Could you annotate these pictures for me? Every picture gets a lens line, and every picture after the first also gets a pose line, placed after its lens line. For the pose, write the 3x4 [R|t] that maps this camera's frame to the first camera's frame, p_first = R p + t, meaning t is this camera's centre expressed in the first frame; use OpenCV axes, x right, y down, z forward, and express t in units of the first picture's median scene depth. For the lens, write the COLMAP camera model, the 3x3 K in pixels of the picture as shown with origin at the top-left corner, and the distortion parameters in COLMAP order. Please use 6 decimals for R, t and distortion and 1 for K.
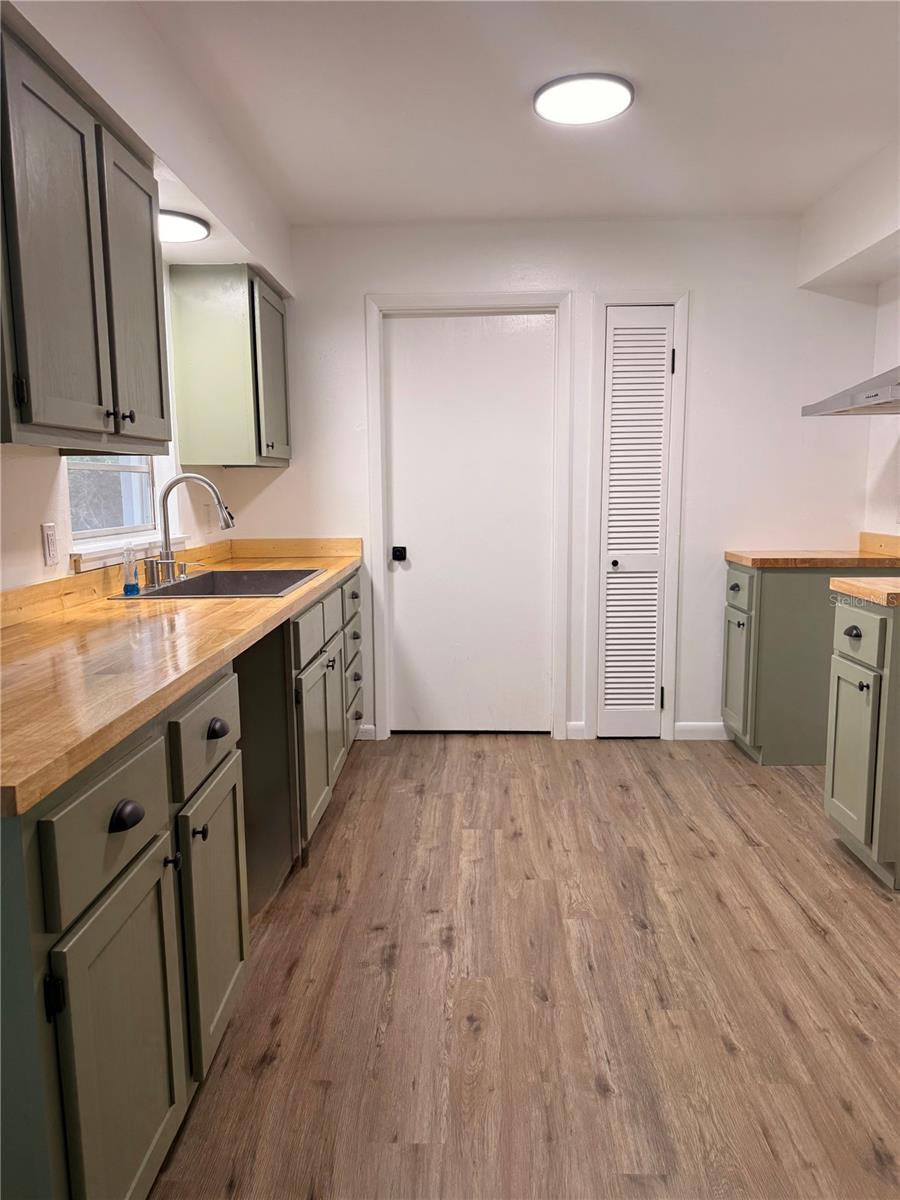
lens RADIAL K [[846.0, 0, 450.0], [0, 846.0, 600.0], [0, 0, 1]] dist [0.160884, -0.291452]
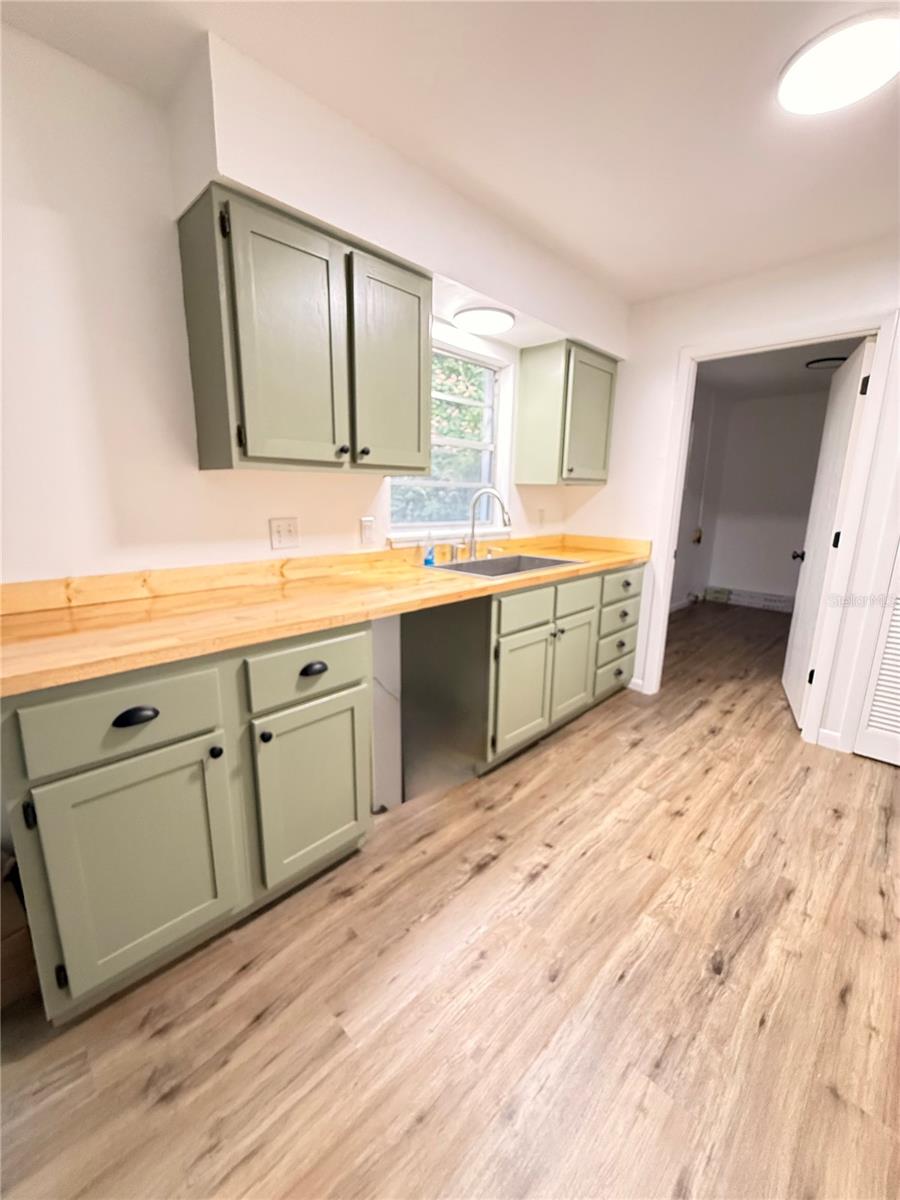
lens RADIAL K [[483.9, 0, 456.0], [0, 483.9, 596.6], [0, 0, 1]] dist [0.000288, 0.000463]
pose [[0.732578, 0.164828, -0.660425, 0.254093], [-0.117399, 0.986295, 0.115934, -0.055612], [0.670483, -0.007398, 0.741888, 0.339690]]
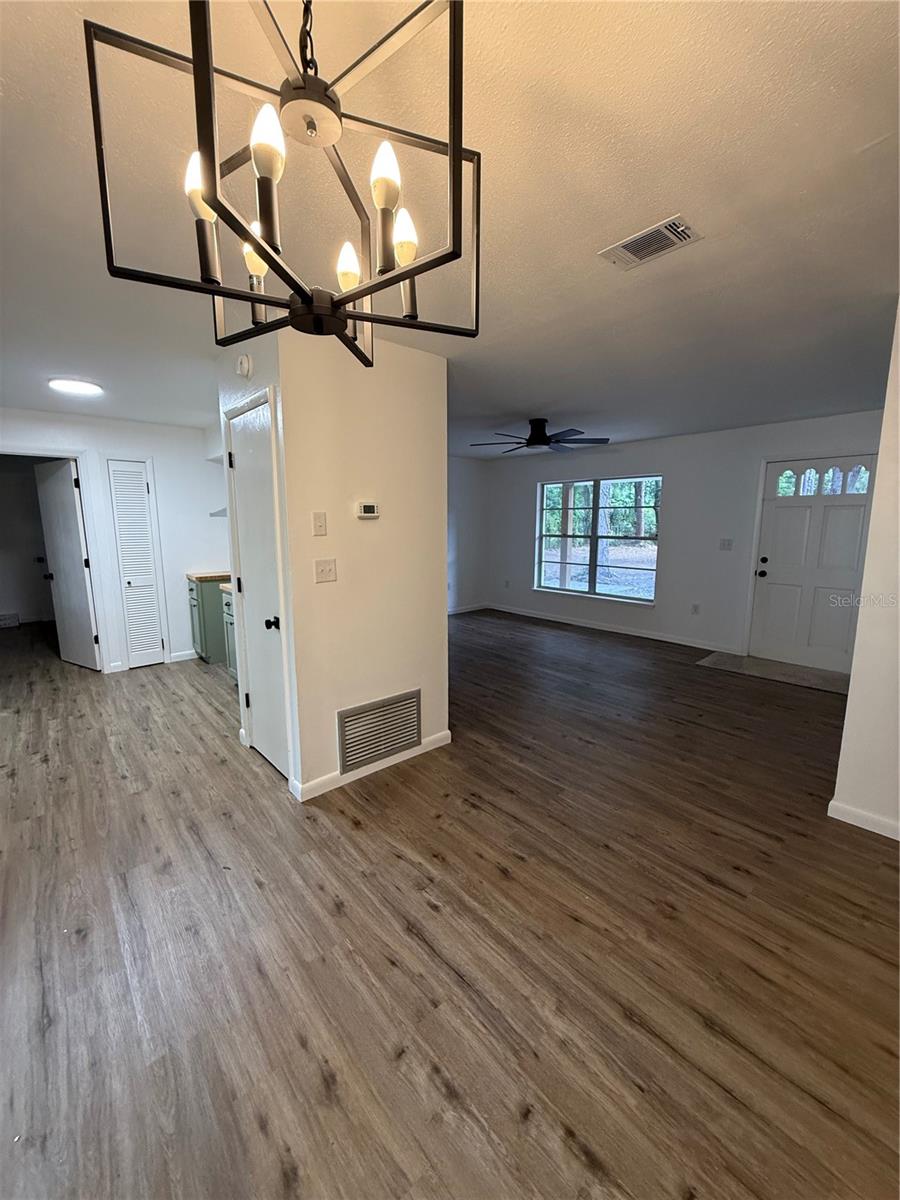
lens RADIAL K [[483.9, 0, 456.0], [0, 483.9, 596.6], [0, 0, 1]] dist [0.000288, 0.000463]
pose [[0.736950, -0.100313, 0.668463, -0.012081], [0.088327, 0.994739, 0.051899, -0.001569], [-0.670152, 0.020796, 0.741933, -0.556688]]
